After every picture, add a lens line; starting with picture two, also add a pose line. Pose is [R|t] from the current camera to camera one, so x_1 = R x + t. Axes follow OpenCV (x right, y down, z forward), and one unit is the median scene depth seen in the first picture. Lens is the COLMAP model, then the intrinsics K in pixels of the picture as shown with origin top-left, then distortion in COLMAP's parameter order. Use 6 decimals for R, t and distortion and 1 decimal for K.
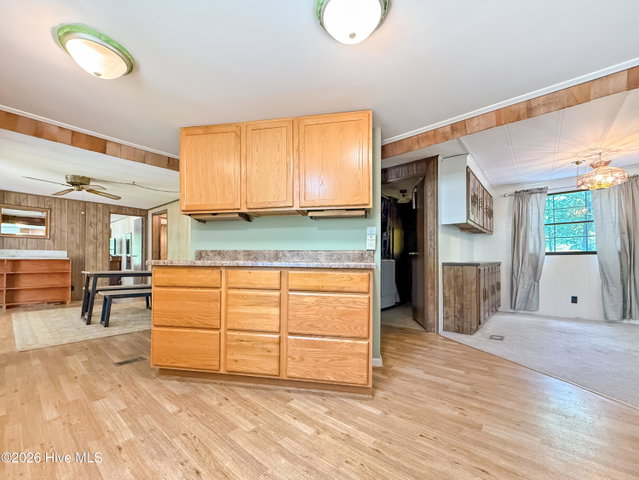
lens RADIAL K [[264.8, 0, 319.1], [0, 264.8, 257.4], [0, 0, 1]] dist [-0.002013, -0.000364]
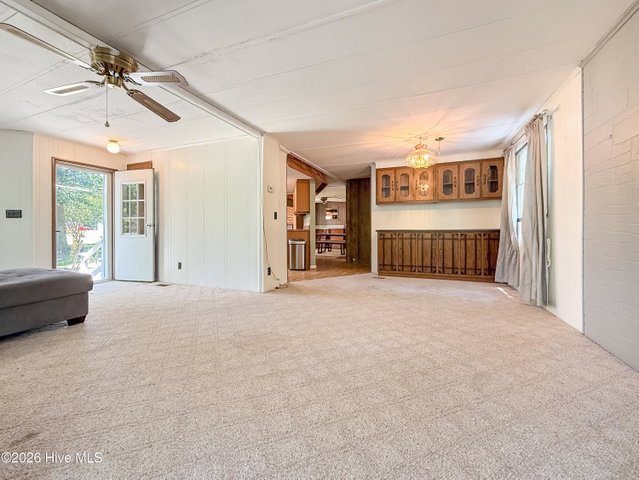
lens RADIAL K [[265.6, 0, 319.6], [0, 265.6, 229.2], [0, 0, 1]] dist [-0.000462, 0.000331]
pose [[0.302901, -0.004048, -0.953013, 1.259525], [0.013123, 0.999914, -0.000077, 0.007203], [0.952932, -0.012484, 0.302928, 0.122868]]
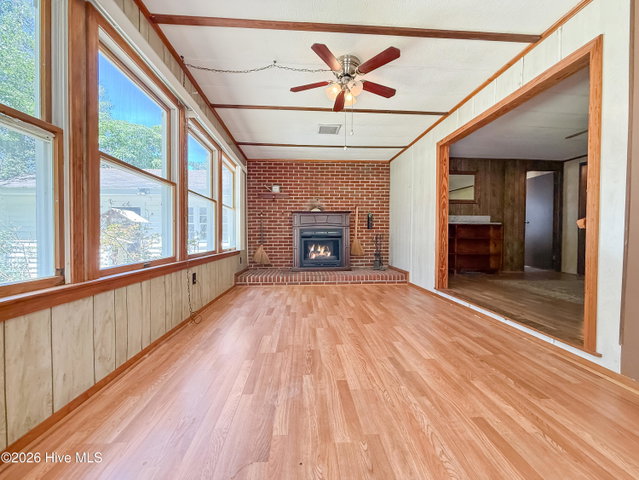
lens RADIAL K [[259.3, 0, 316.0], [0, 259.3, 237.2], [0, 0, 1]] dist [0.000403, -0.000034]
pose [[0.689317, 0.011206, -0.724373, -0.785431], [0.004386, 0.999797, 0.019640, 0.031874], [0.724446, -0.016715, 0.689129, -0.064305]]
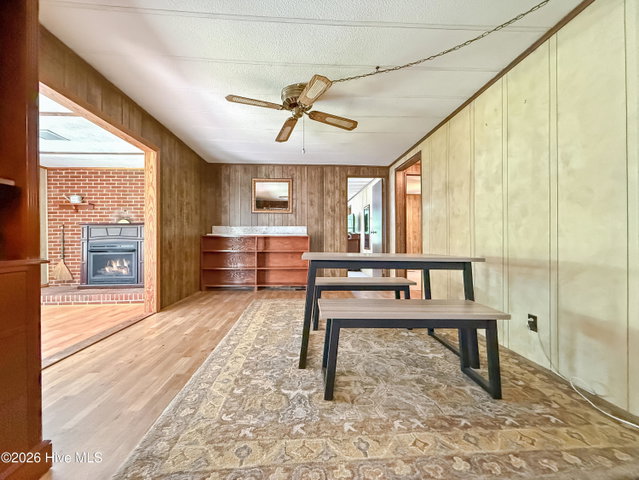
lens RADIAL K [[255.1, 0, 315.5], [0, 255.1, 240.4], [0, 0, 1]] dist [-0.001069, -0.000110]
pose [[0.684641, -0.004864, -0.728864, -0.373919], [0.010969, 0.999933, 0.003631, 0.018724], [0.728798, -0.010480, 0.684648, 0.505033]]
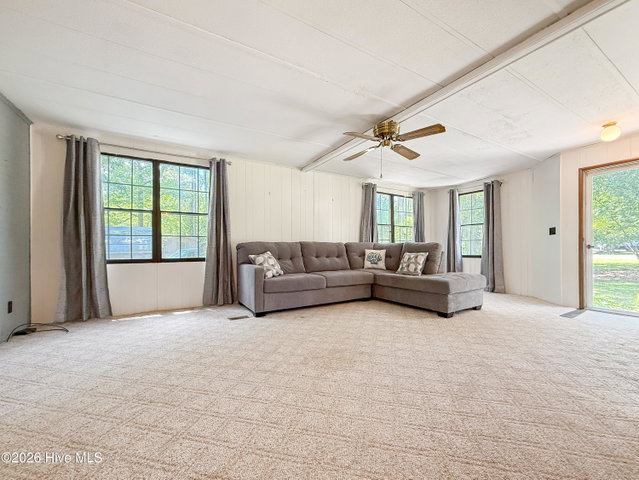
lens RADIAL K [[262.5, 0, 319.5], [0, 262.5, 240.0], [0, 0, 1]] dist [0.000116, -0.000040]
pose [[-0.943679, 0.014864, 0.330528, 0.728840], [0.001569, 0.999180, -0.040453, 0.015477], [-0.330859, -0.037656, -0.942929, 0.545815]]
